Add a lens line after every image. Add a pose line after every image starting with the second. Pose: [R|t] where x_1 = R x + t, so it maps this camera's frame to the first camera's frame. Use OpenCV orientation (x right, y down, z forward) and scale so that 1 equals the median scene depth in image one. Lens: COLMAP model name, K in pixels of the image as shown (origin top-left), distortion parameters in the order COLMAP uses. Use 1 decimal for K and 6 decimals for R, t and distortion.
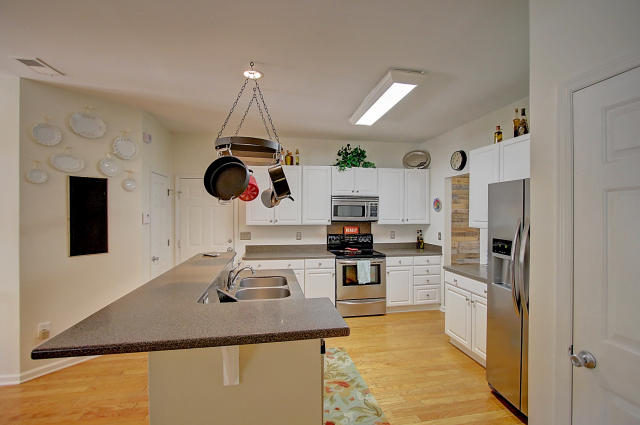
lens RADIAL K [[294.7, 0, 320.8], [0, 294.7, 213.8], [0, 0, 1]] dist [-0.009134, 0.000190]
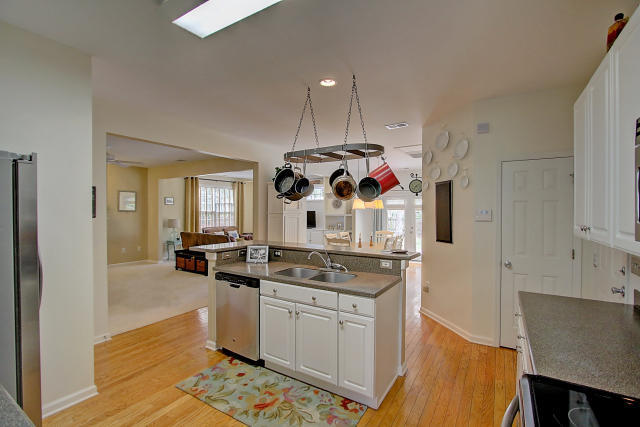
lens RADIAL K [[294.7, 0, 318.6], [0, 294.7, 216.2], [0, 0, 1]] dist [-0.009134, 0.000190]
pose [[-0.680873, 0.015554, -0.732236, 0.515400], [0.000756, 0.999789, 0.020535, -0.001722], [0.732401, 0.013428, -0.680741, 1.489945]]
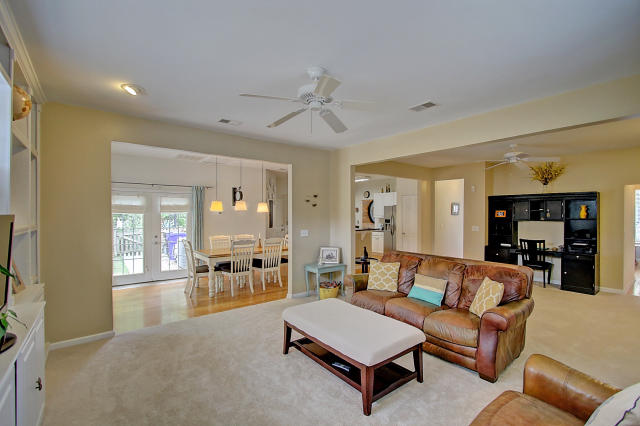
lens RADIAL K [[294.7, 0, 319.2], [0, 294.7, 211.8], [0, 0, 1]] dist [-0.009134, 0.000190]
pose [[0.880543, 0.004213, 0.473948, -1.783529], [-0.004533, 0.999990, -0.000468, -0.012956], [-0.473945, -0.001737, 0.880553, -1.793799]]
